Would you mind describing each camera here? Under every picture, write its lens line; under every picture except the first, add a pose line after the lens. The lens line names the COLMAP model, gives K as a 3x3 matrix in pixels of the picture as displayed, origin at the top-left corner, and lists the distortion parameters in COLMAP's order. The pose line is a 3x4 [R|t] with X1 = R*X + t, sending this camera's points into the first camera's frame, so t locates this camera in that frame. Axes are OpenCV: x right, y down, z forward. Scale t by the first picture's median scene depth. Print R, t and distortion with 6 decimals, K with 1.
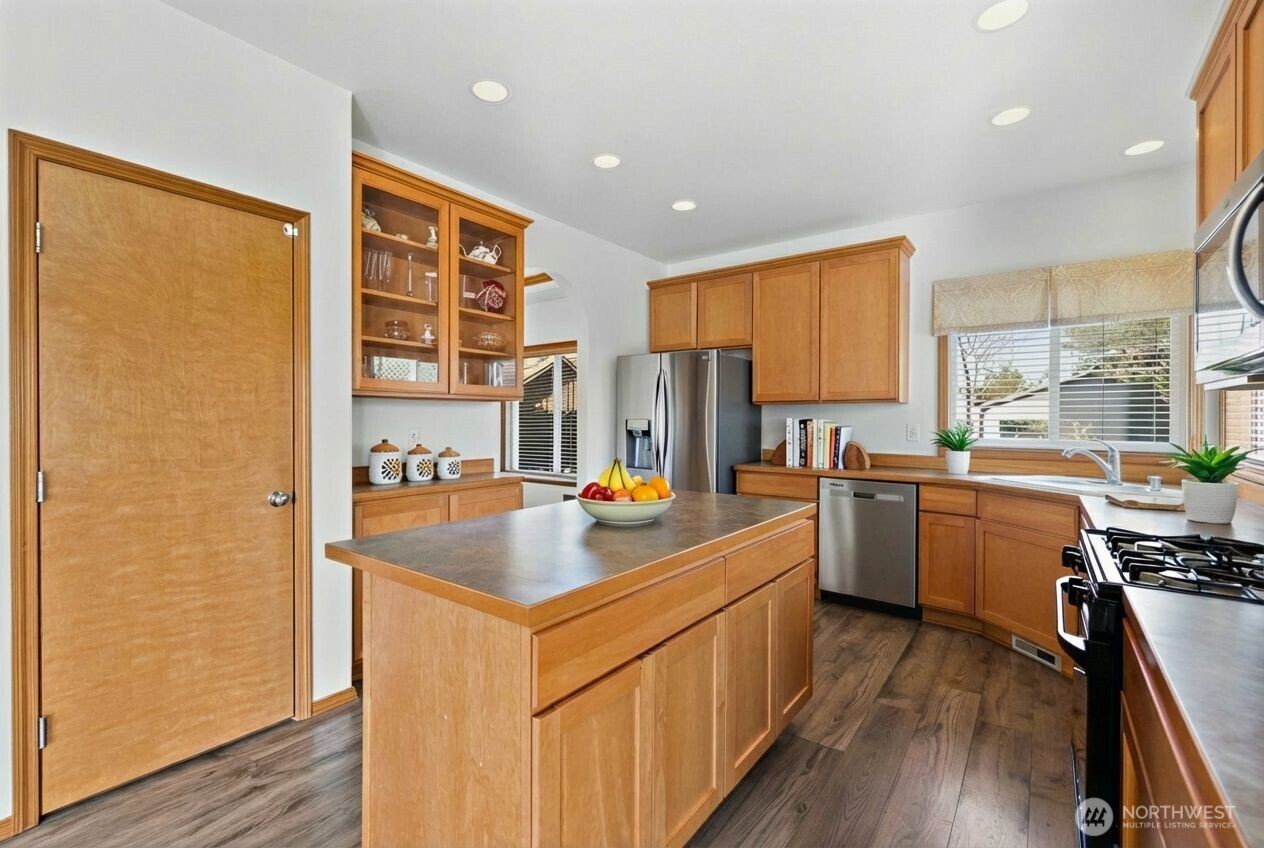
lens RADIAL K [[547.8, 0, 631.1], [0, 547.8, 425.5], [0, 0, 1]] dist [0.001182, 0.000101]
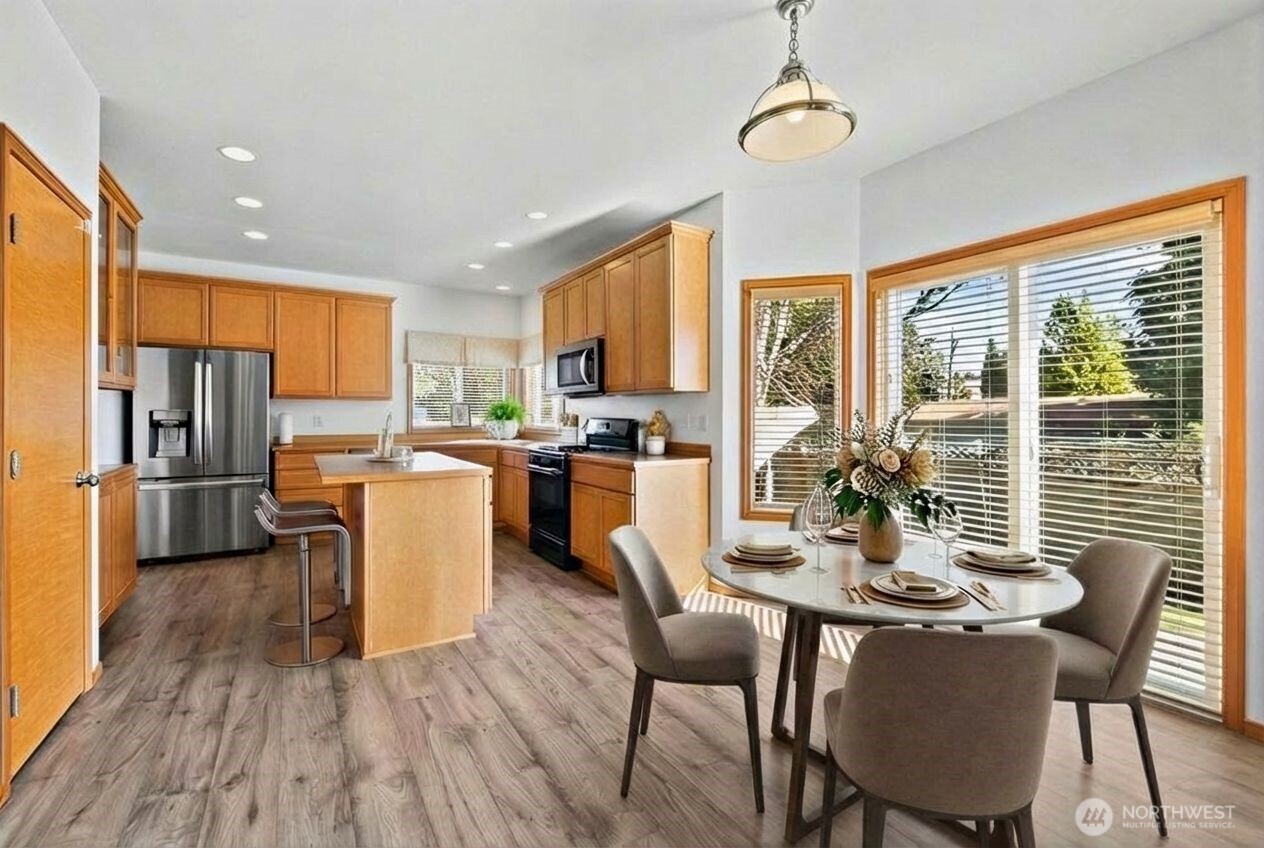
lens RADIAL K [[547.8, 0, 629.2], [0, 547.8, 420.8], [0, 0, 1]] dist [0.001182, 0.000101]
pose [[0.364734, -0.000615, 0.931112, -0.724211], [-0.004395, 0.999988, 0.002383, 0.001620], [-0.931101, -0.004961, 0.364727, -0.222389]]
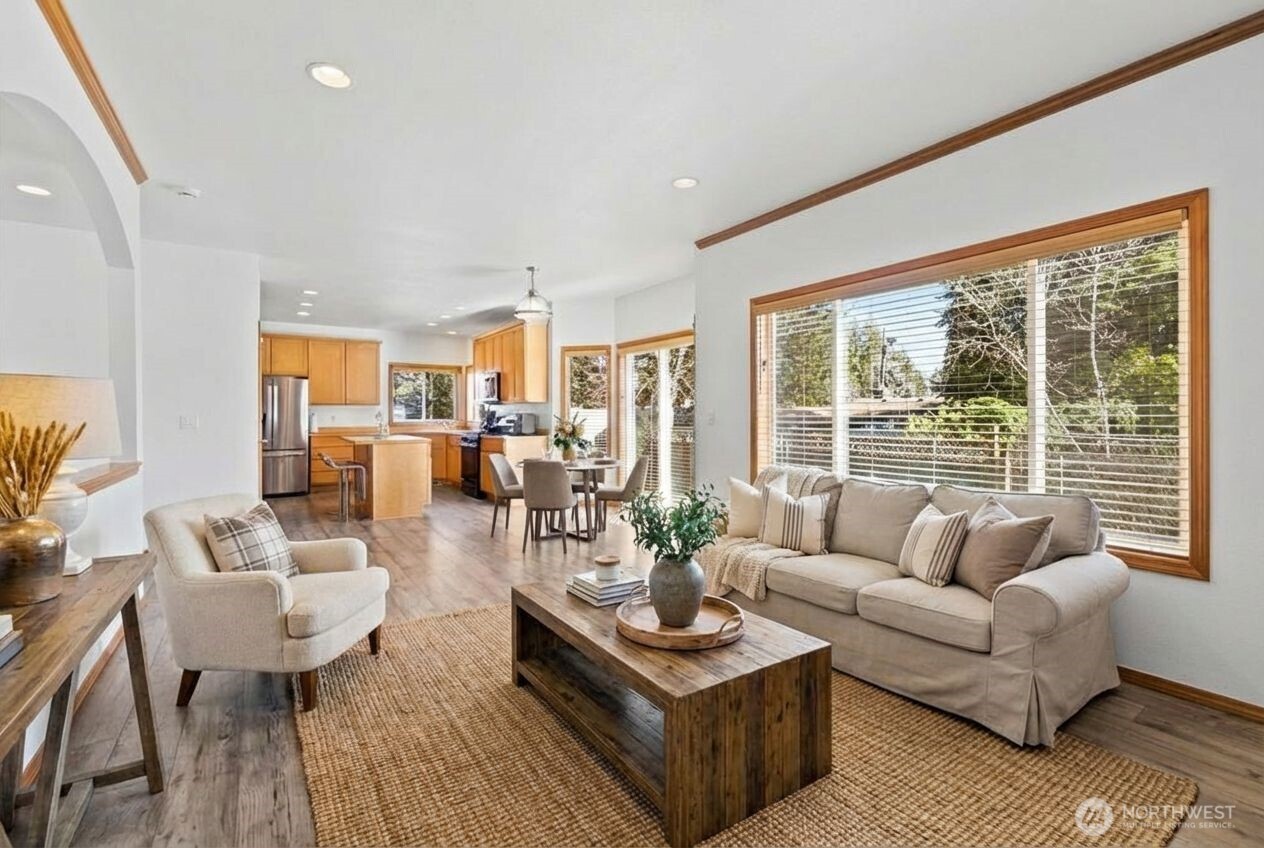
lens RADIAL K [[547.8, 0, 637.3], [0, 547.8, 420.5], [0, 0, 1]] dist [0.001182, 0.000101]
pose [[0.320850, 0.000461, 0.947130, -1.547790], [-0.001948, 0.999998, 0.000173, 0.016954], [-0.947128, -0.001900, 0.320850, -0.973483]]
